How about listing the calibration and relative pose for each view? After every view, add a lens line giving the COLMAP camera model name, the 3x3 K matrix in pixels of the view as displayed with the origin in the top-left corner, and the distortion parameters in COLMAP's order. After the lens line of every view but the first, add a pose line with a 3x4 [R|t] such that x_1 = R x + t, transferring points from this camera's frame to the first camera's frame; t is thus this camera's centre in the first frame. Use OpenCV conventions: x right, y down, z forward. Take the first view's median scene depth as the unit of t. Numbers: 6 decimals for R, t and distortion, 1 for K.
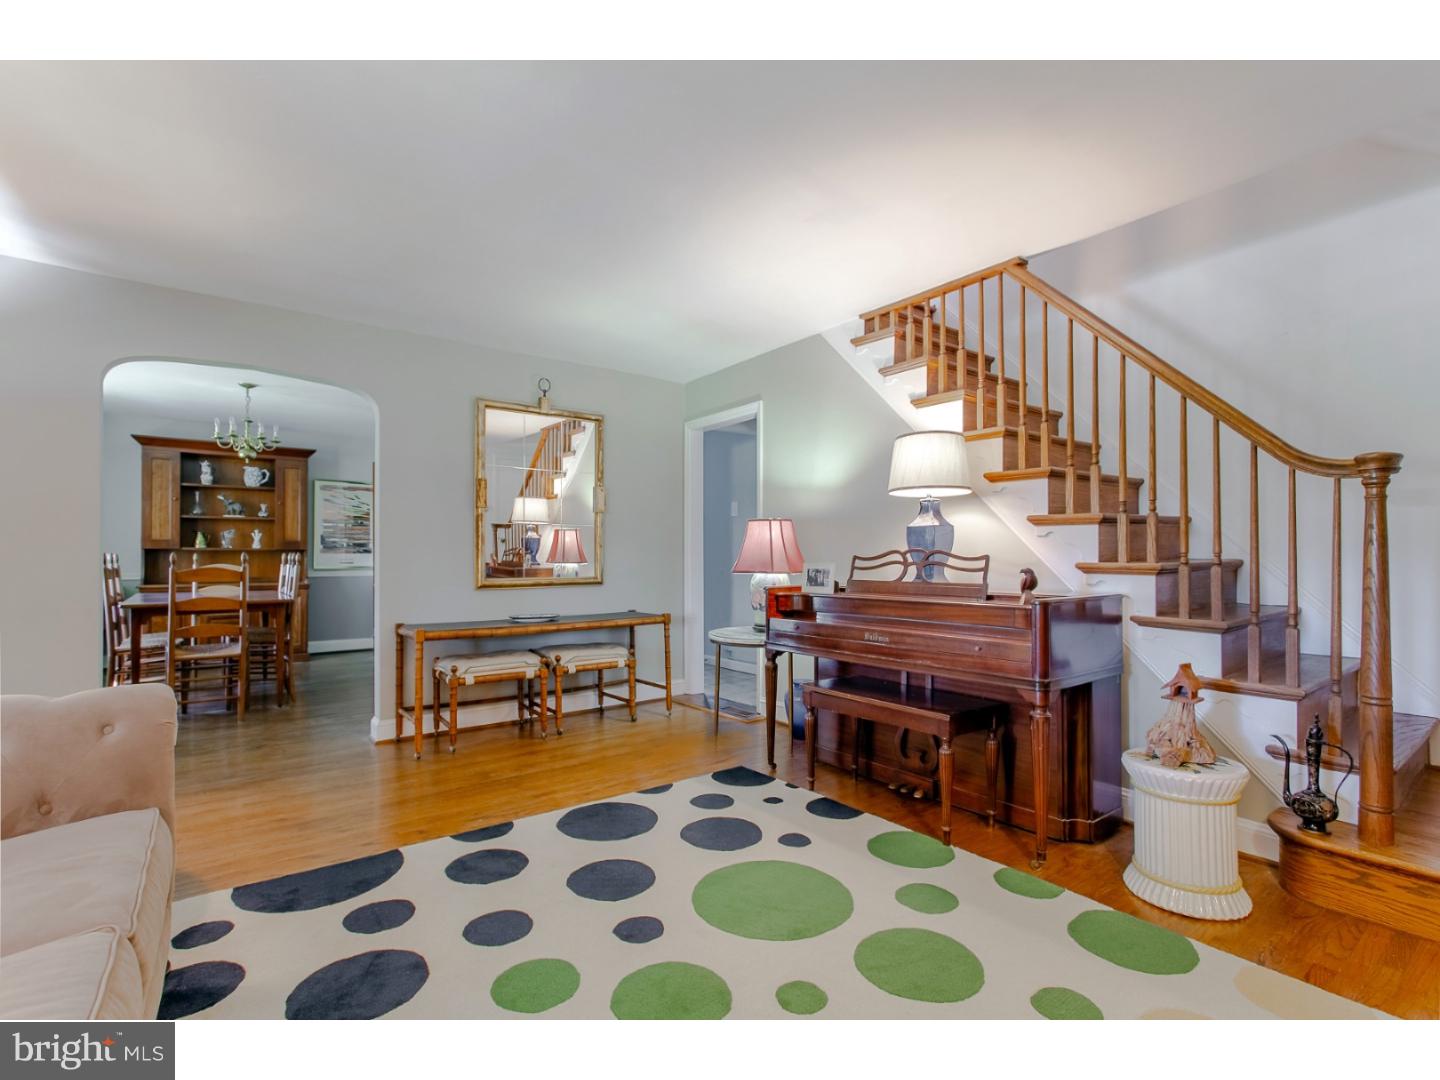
lens RADIAL K [[683.4, 0, 727.2], [0, 683.4, 549.5], [0, 0, 1]] dist [-0.000887, -0.000078]
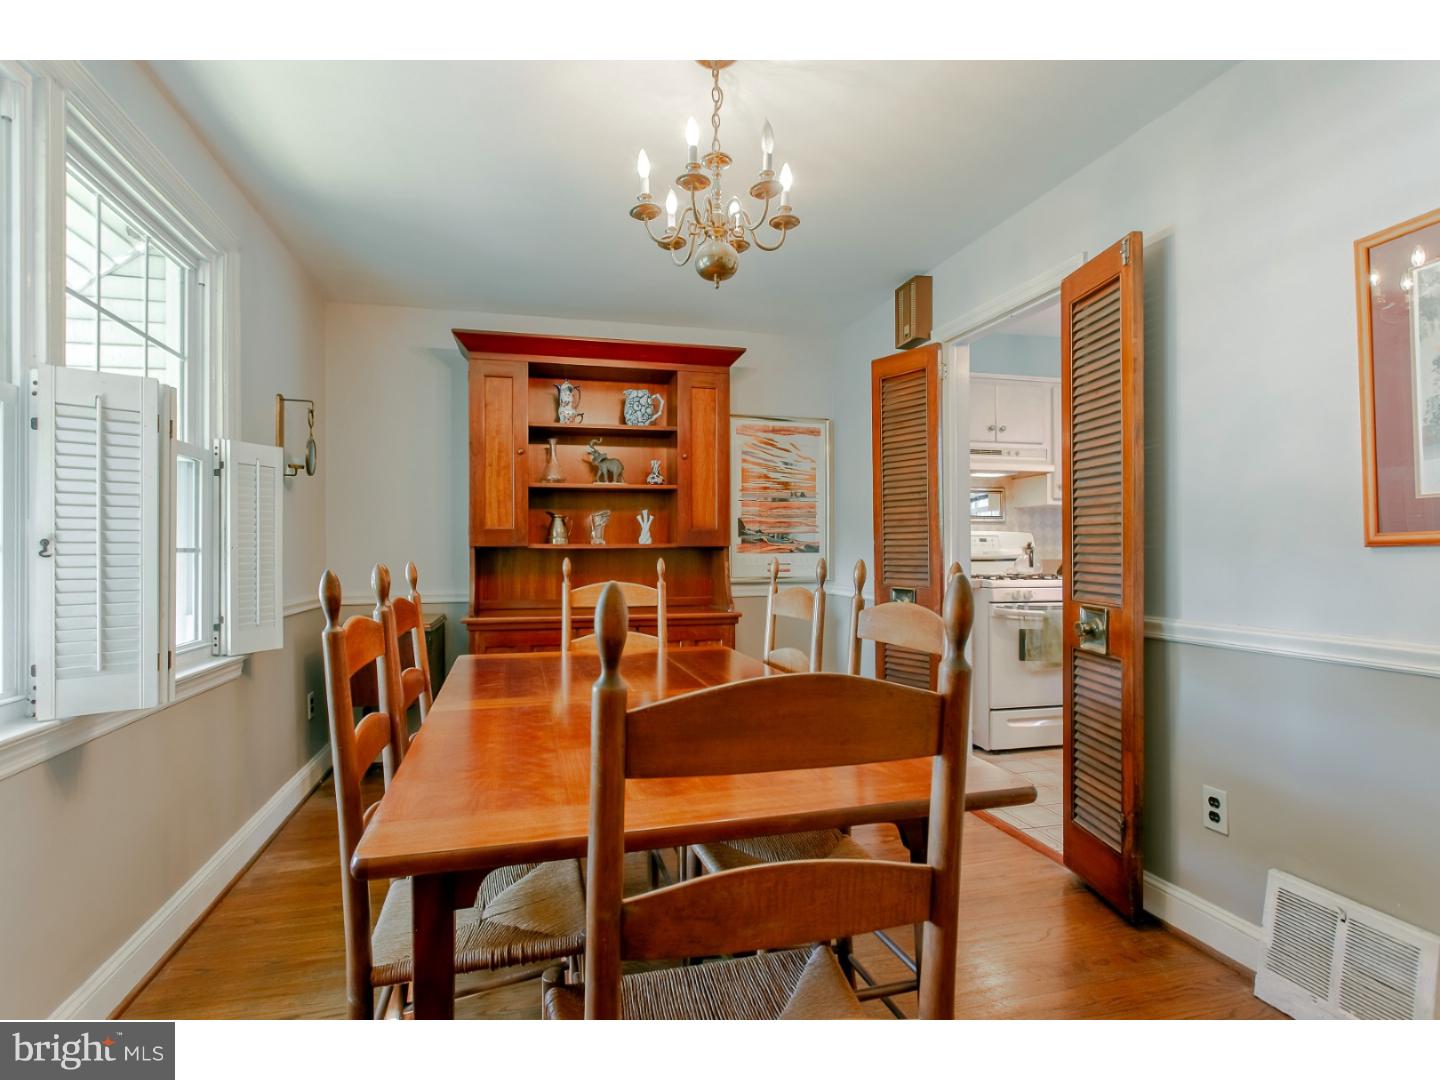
lens RADIAL K [[683.4, 0, 713.2], [0, 683.4, 547.3], [0, 0, 1]] dist [-0.000887, -0.000078]
pose [[0.930515, -0.015050, -0.365945, -0.459808], [0.014091, 0.999887, -0.005292, 0.004120], [0.365983, -0.000232, 0.930622, 0.542534]]
